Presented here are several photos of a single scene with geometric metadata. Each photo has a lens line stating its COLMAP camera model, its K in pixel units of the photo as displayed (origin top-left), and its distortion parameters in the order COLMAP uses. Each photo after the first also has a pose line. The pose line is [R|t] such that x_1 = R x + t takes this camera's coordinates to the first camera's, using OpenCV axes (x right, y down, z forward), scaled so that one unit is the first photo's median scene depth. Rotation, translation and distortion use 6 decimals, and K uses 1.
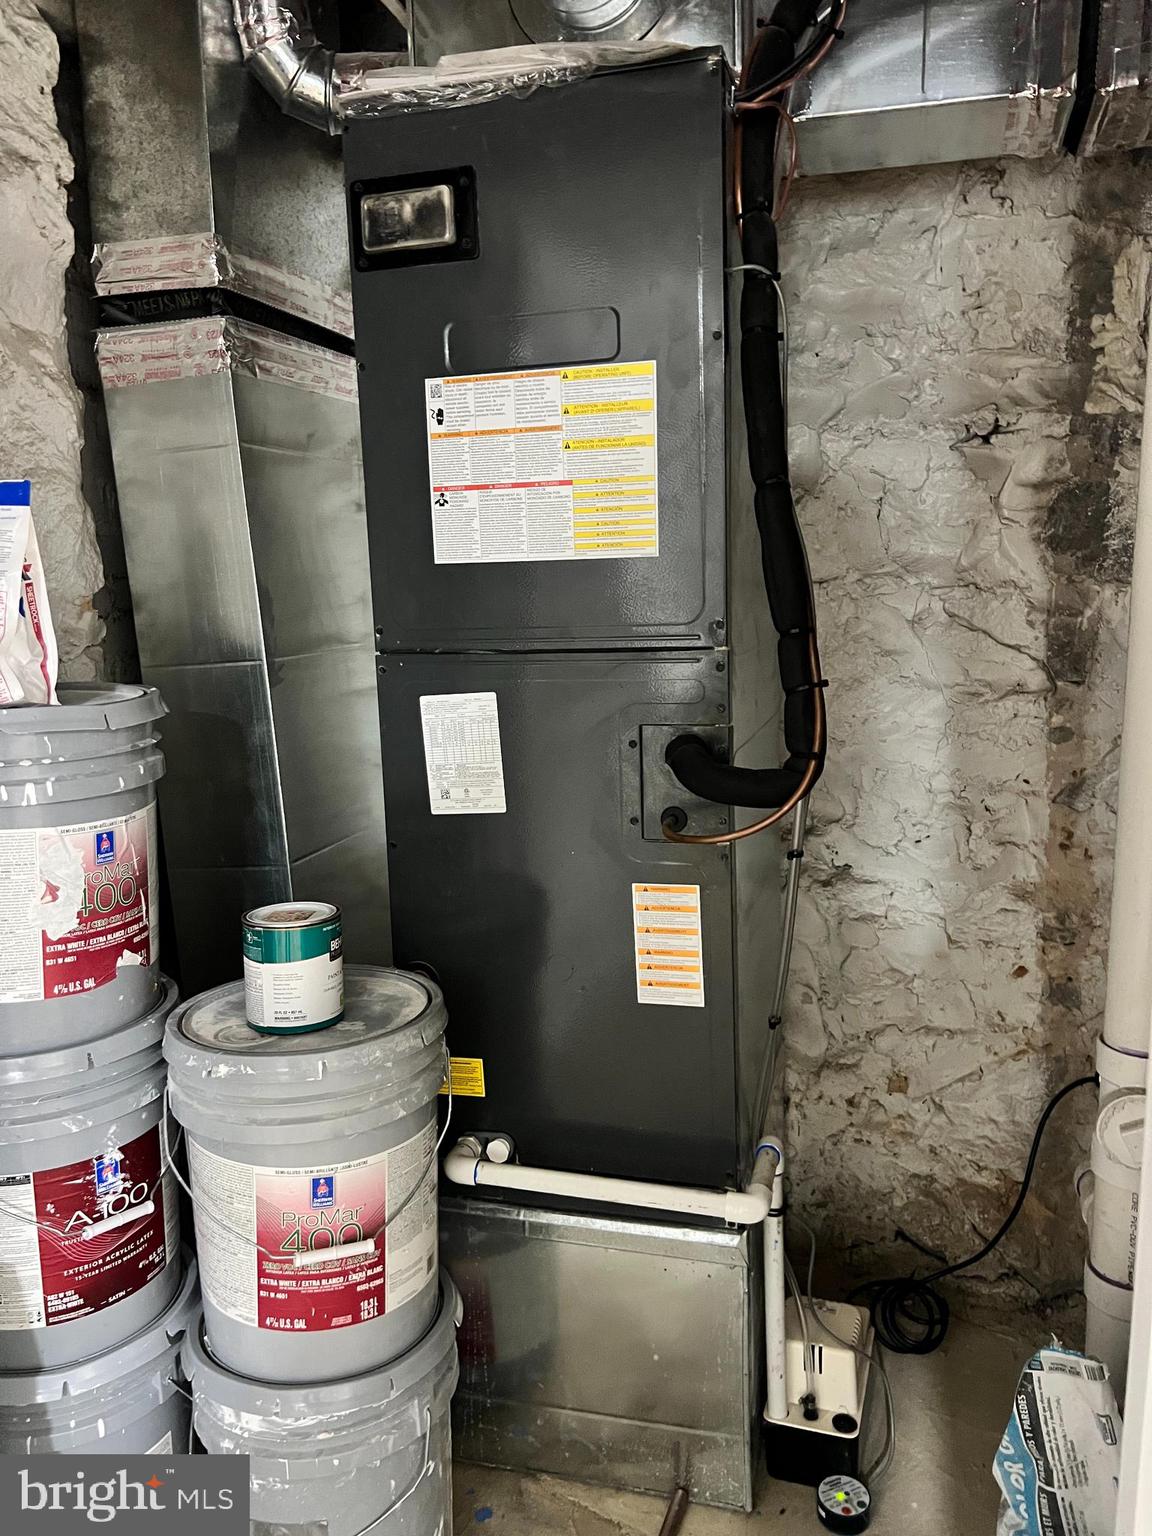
lens RADIAL K [[1165.6, 0, 571.2], [0, 1165.6, 757.6], [0, 0, 1]] dist [0.061365, -0.069249]
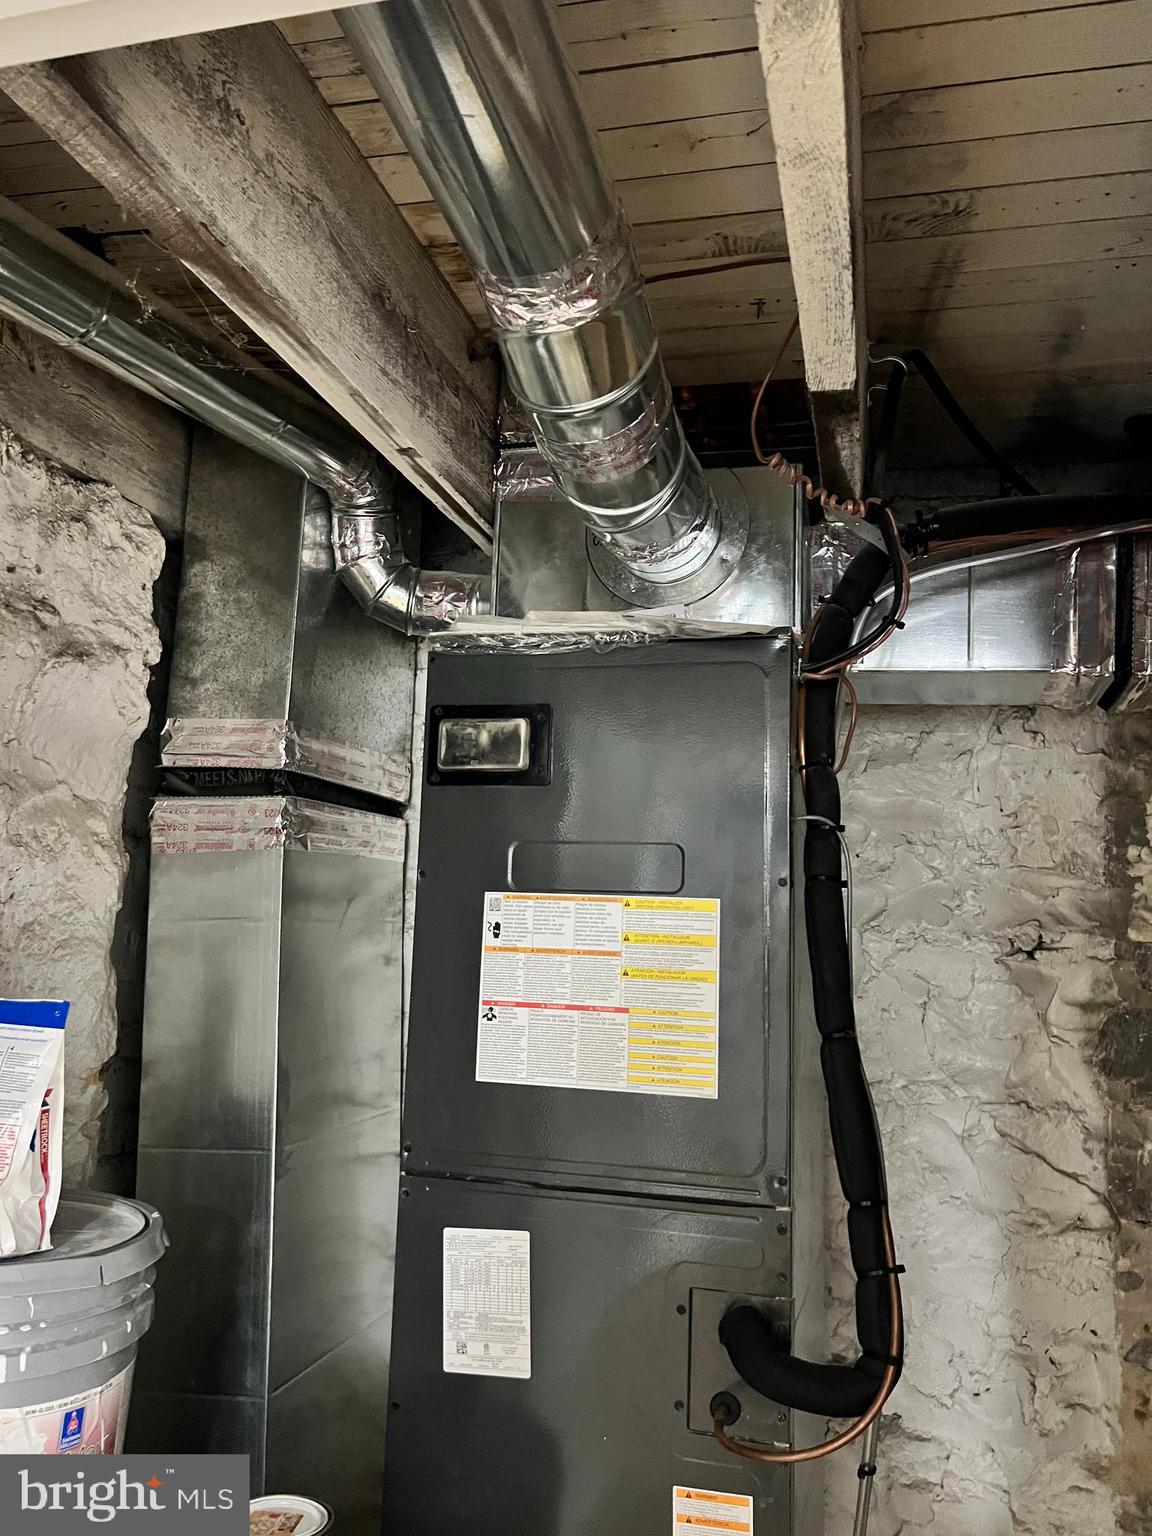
lens RADIAL K [[1165.6, 0, 585.6], [0, 1165.6, 761.1], [0, 0, 1]] dist [0.061365, -0.069249]
pose [[0.997634, 0.067333, 0.013906, -0.051705], [-0.060320, 0.954224, -0.292948, -0.123082], [-0.032994, 0.291416, 0.956027, 0.015567]]
